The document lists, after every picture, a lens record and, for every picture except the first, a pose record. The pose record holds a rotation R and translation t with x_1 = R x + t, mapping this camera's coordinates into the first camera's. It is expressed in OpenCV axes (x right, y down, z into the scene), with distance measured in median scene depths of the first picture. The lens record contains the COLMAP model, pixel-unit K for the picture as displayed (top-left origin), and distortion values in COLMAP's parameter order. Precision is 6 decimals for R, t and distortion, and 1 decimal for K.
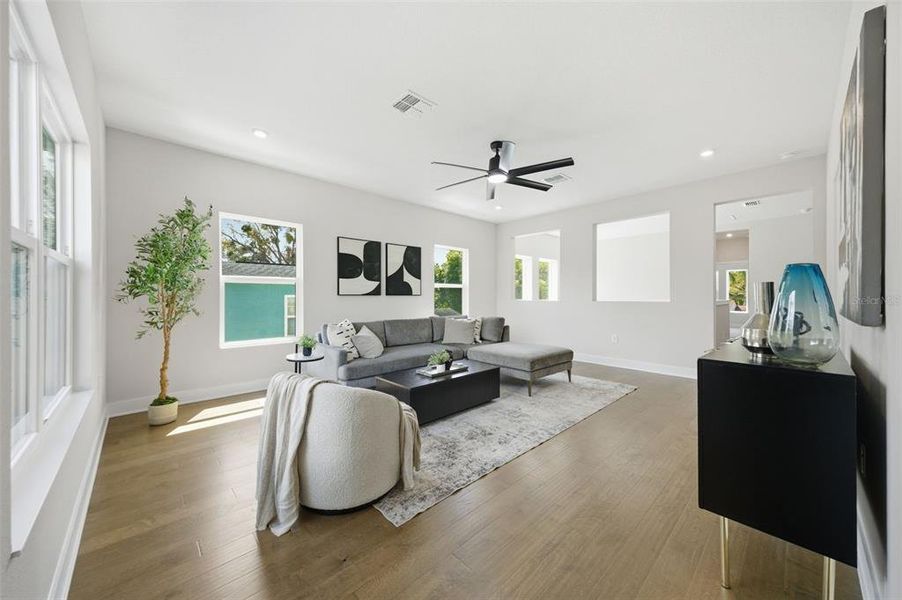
lens RADIAL K [[332.5, 0, 451.0], [0, 332.5, 300.0], [0, 0, 1]] dist [0.000090, -0.000015]
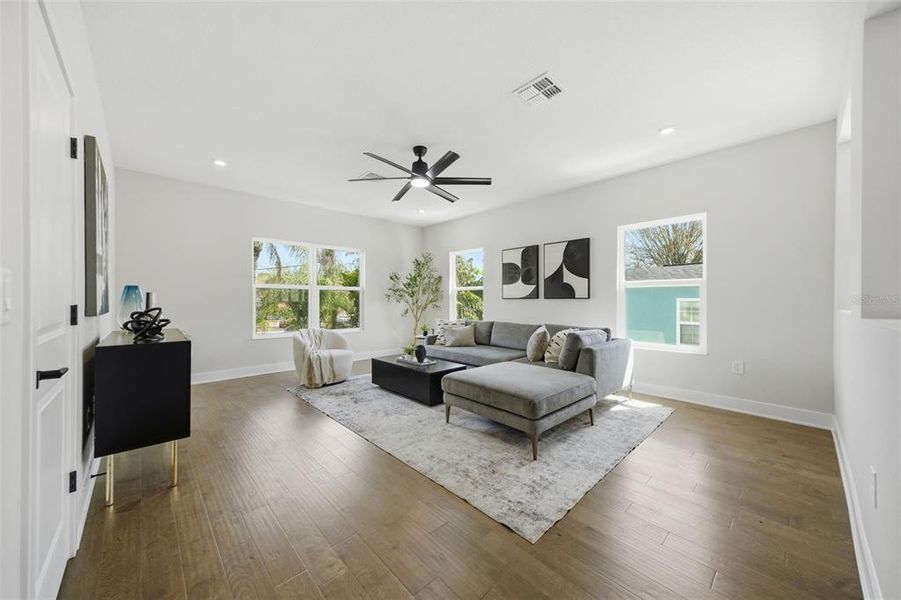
lens RADIAL K [[332.8, 0, 450.5], [0, 332.8, 300.0], [0, 0, 1]] dist [0.009168, -0.000056]
pose [[-0.016544, 0.001155, -0.999862, 0.794478], [-0.011441, 0.999934, 0.001344, -0.008578], [0.999798, 0.011462, -0.016530, 0.767075]]
